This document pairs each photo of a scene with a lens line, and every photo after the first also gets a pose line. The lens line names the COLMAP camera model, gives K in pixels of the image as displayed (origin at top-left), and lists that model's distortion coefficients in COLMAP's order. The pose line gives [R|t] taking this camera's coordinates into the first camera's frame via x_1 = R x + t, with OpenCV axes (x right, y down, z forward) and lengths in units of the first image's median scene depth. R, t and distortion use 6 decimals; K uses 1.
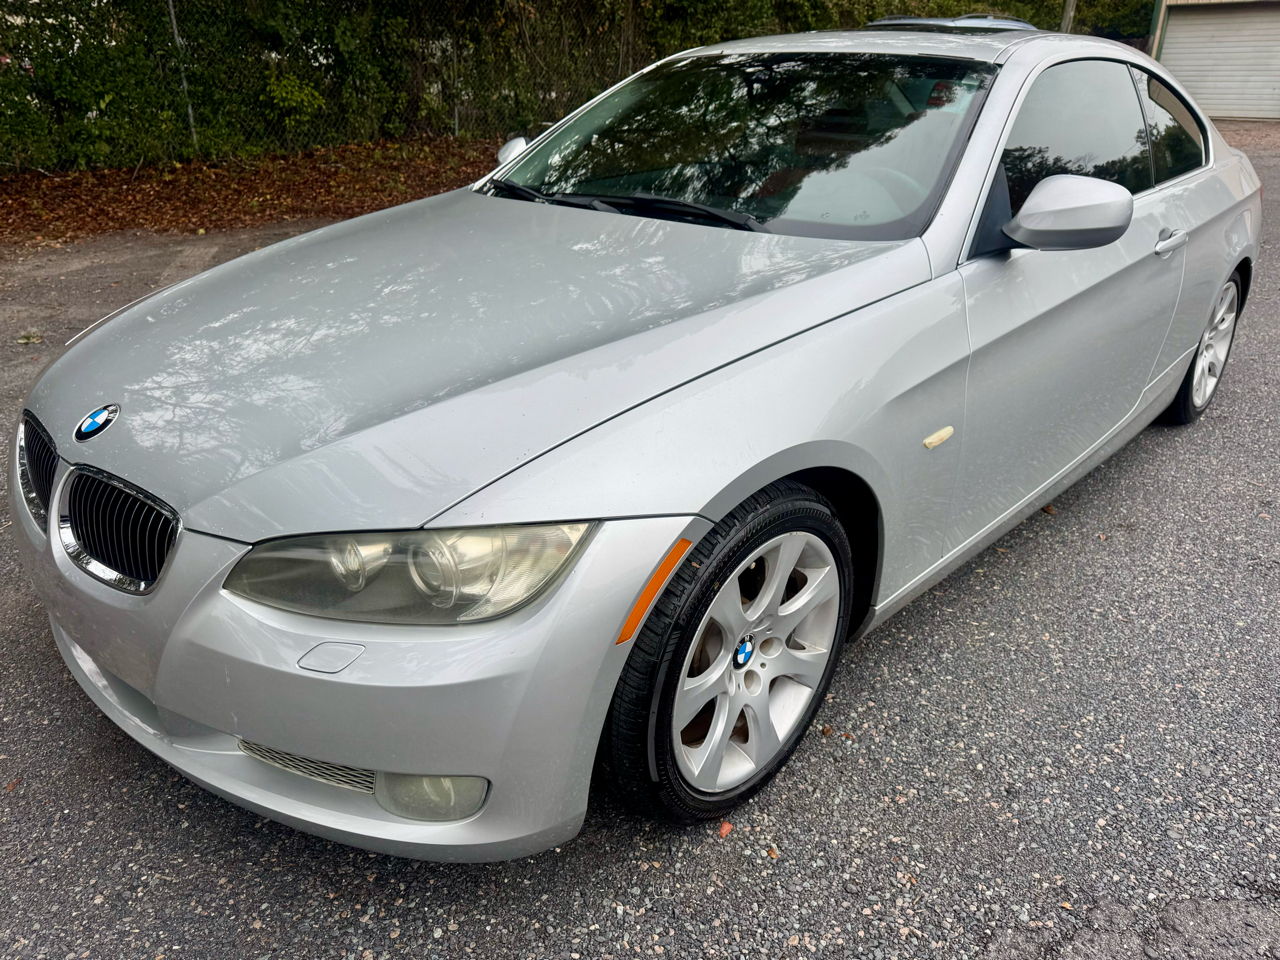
lens RADIAL K [[874.6, 0, 640.0], [0, 874.6, 480.0], [0, 0, 1]] dist [0.011633, -0.009882]
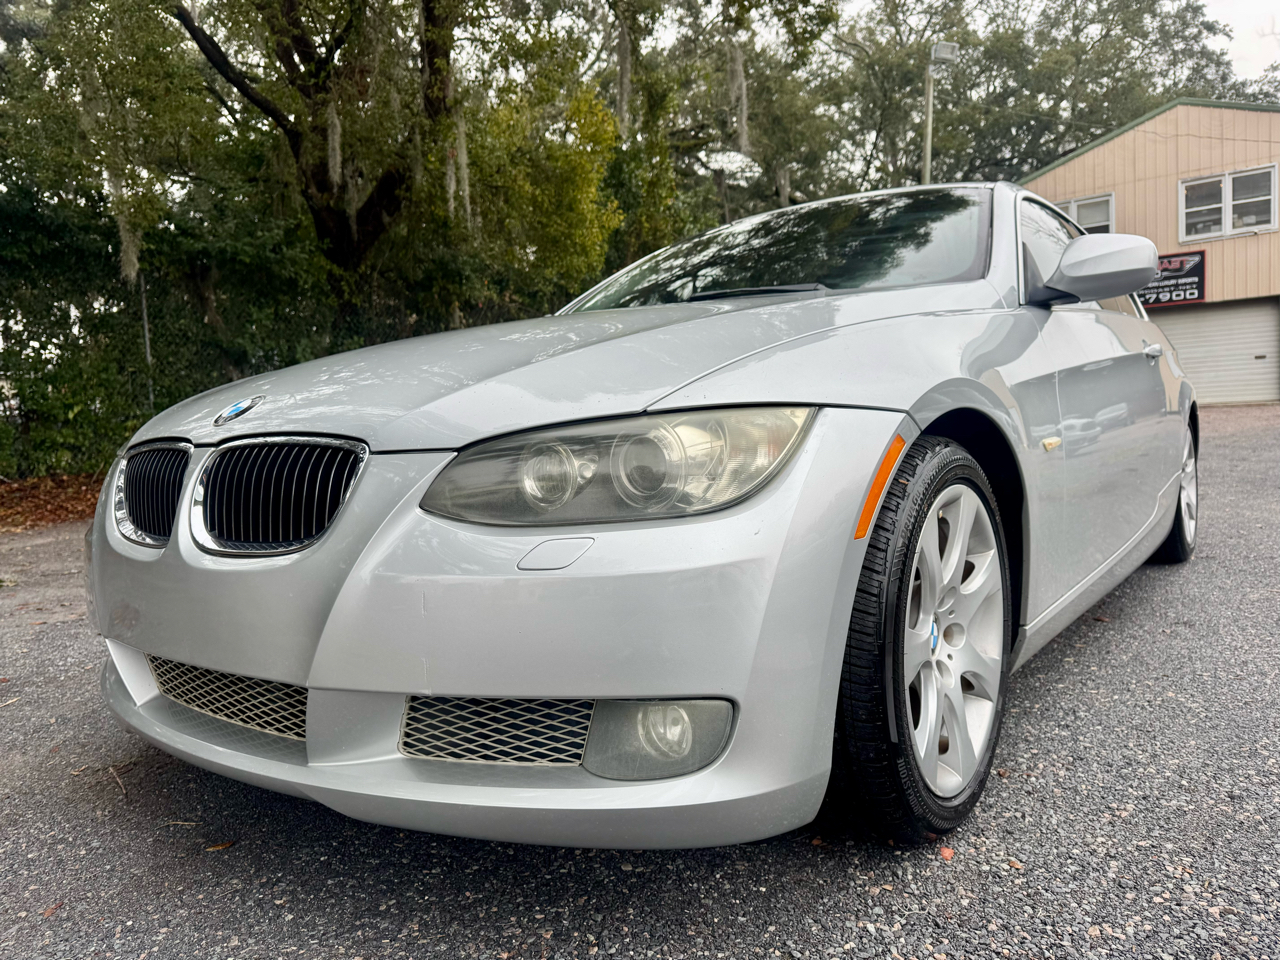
lens RADIAL K [[867.1, 0, 640.0], [0, 867.1, 480.0], [0, 0, 1]] dist [0.001903, -0.002761]
pose [[0.994139, -0.067627, 0.084350, -0.240191], [0.091483, 0.941976, -0.322974, 0.300075], [-0.057614, 0.328798, 0.942641, 0.111046]]
